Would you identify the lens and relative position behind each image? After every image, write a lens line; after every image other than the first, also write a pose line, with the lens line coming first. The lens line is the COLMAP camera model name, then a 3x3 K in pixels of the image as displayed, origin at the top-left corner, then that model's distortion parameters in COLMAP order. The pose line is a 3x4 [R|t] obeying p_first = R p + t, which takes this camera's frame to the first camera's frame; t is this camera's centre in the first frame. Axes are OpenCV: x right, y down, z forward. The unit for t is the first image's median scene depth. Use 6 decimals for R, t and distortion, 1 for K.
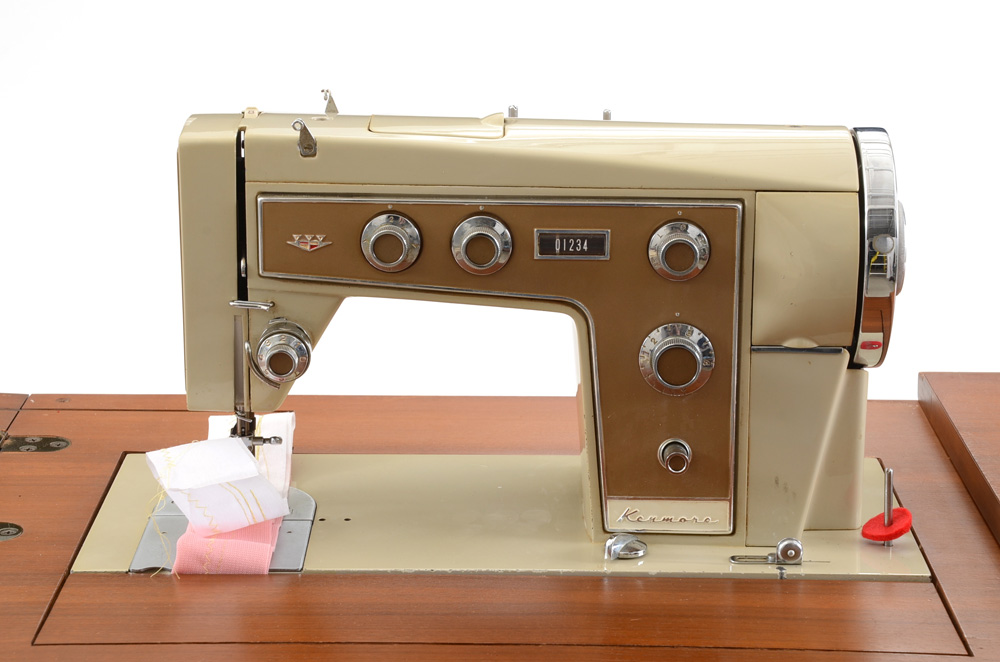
lens RADIAL K [[2556.1, 0, 509.9], [0, 2556.1, 326.1], [0, 0, 1]] dist [0.584622, 0.000000]
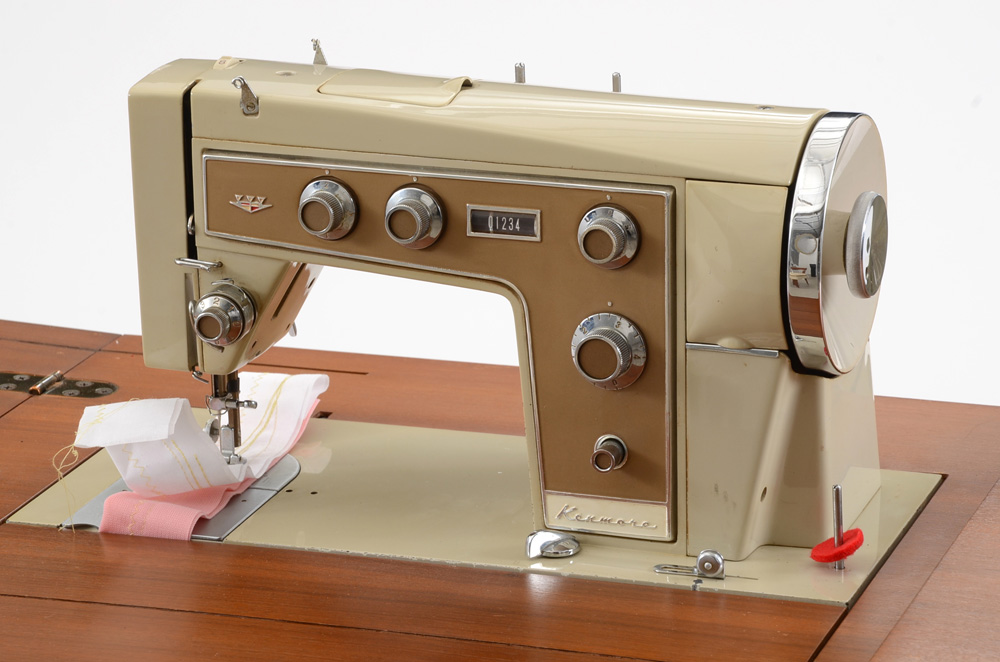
lens RADIAL K [[4432.3, 0, 497.3], [0, 4432.3, 338.6], [0, 0, 1]] dist [1.515414, 0.000000]
pose [[0.942792, 0.069936, -0.325964, 0.559697], [-0.058191, 0.997261, 0.045658, -0.063933], [0.328264, -0.024077, 0.944279, -0.554836]]
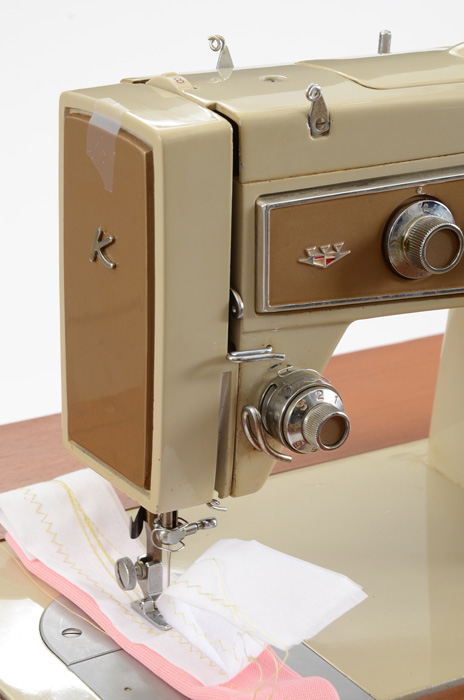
lens RADIAL K [[2073.8, 0, 231.5], [0, 2073.8, 350.0], [0, 0, 1]] dist [-0.010256, 0.000000]
pose [[0.845221, -0.179353, 0.503422, -0.392830], [0.126829, 0.982410, 0.137062, -0.088760], [-0.519150, -0.051999, 0.853100, 0.523800]]
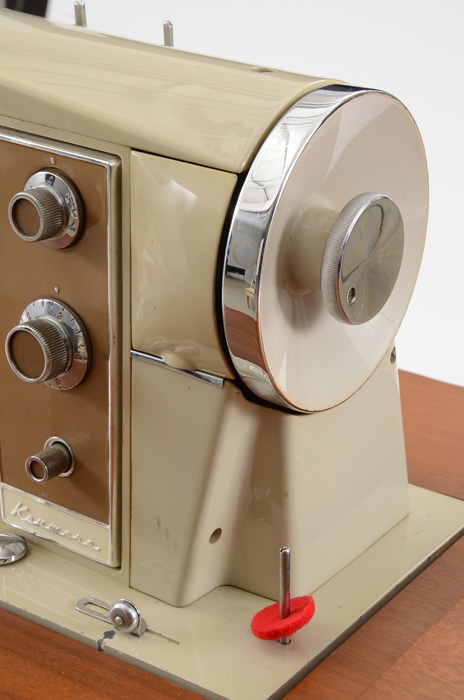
lens RADIAL K [[1468.8, 0, 234.5], [0, 1468.8, 354.8], [0, 0, 1]] dist [0.385148, 0.000000]
pose [[0.812649, 0.230378, -0.535283, 0.358156], [-0.161331, 0.971579, 0.173227, -0.072672], [0.559977, -0.054415, 0.826719, 0.654378]]
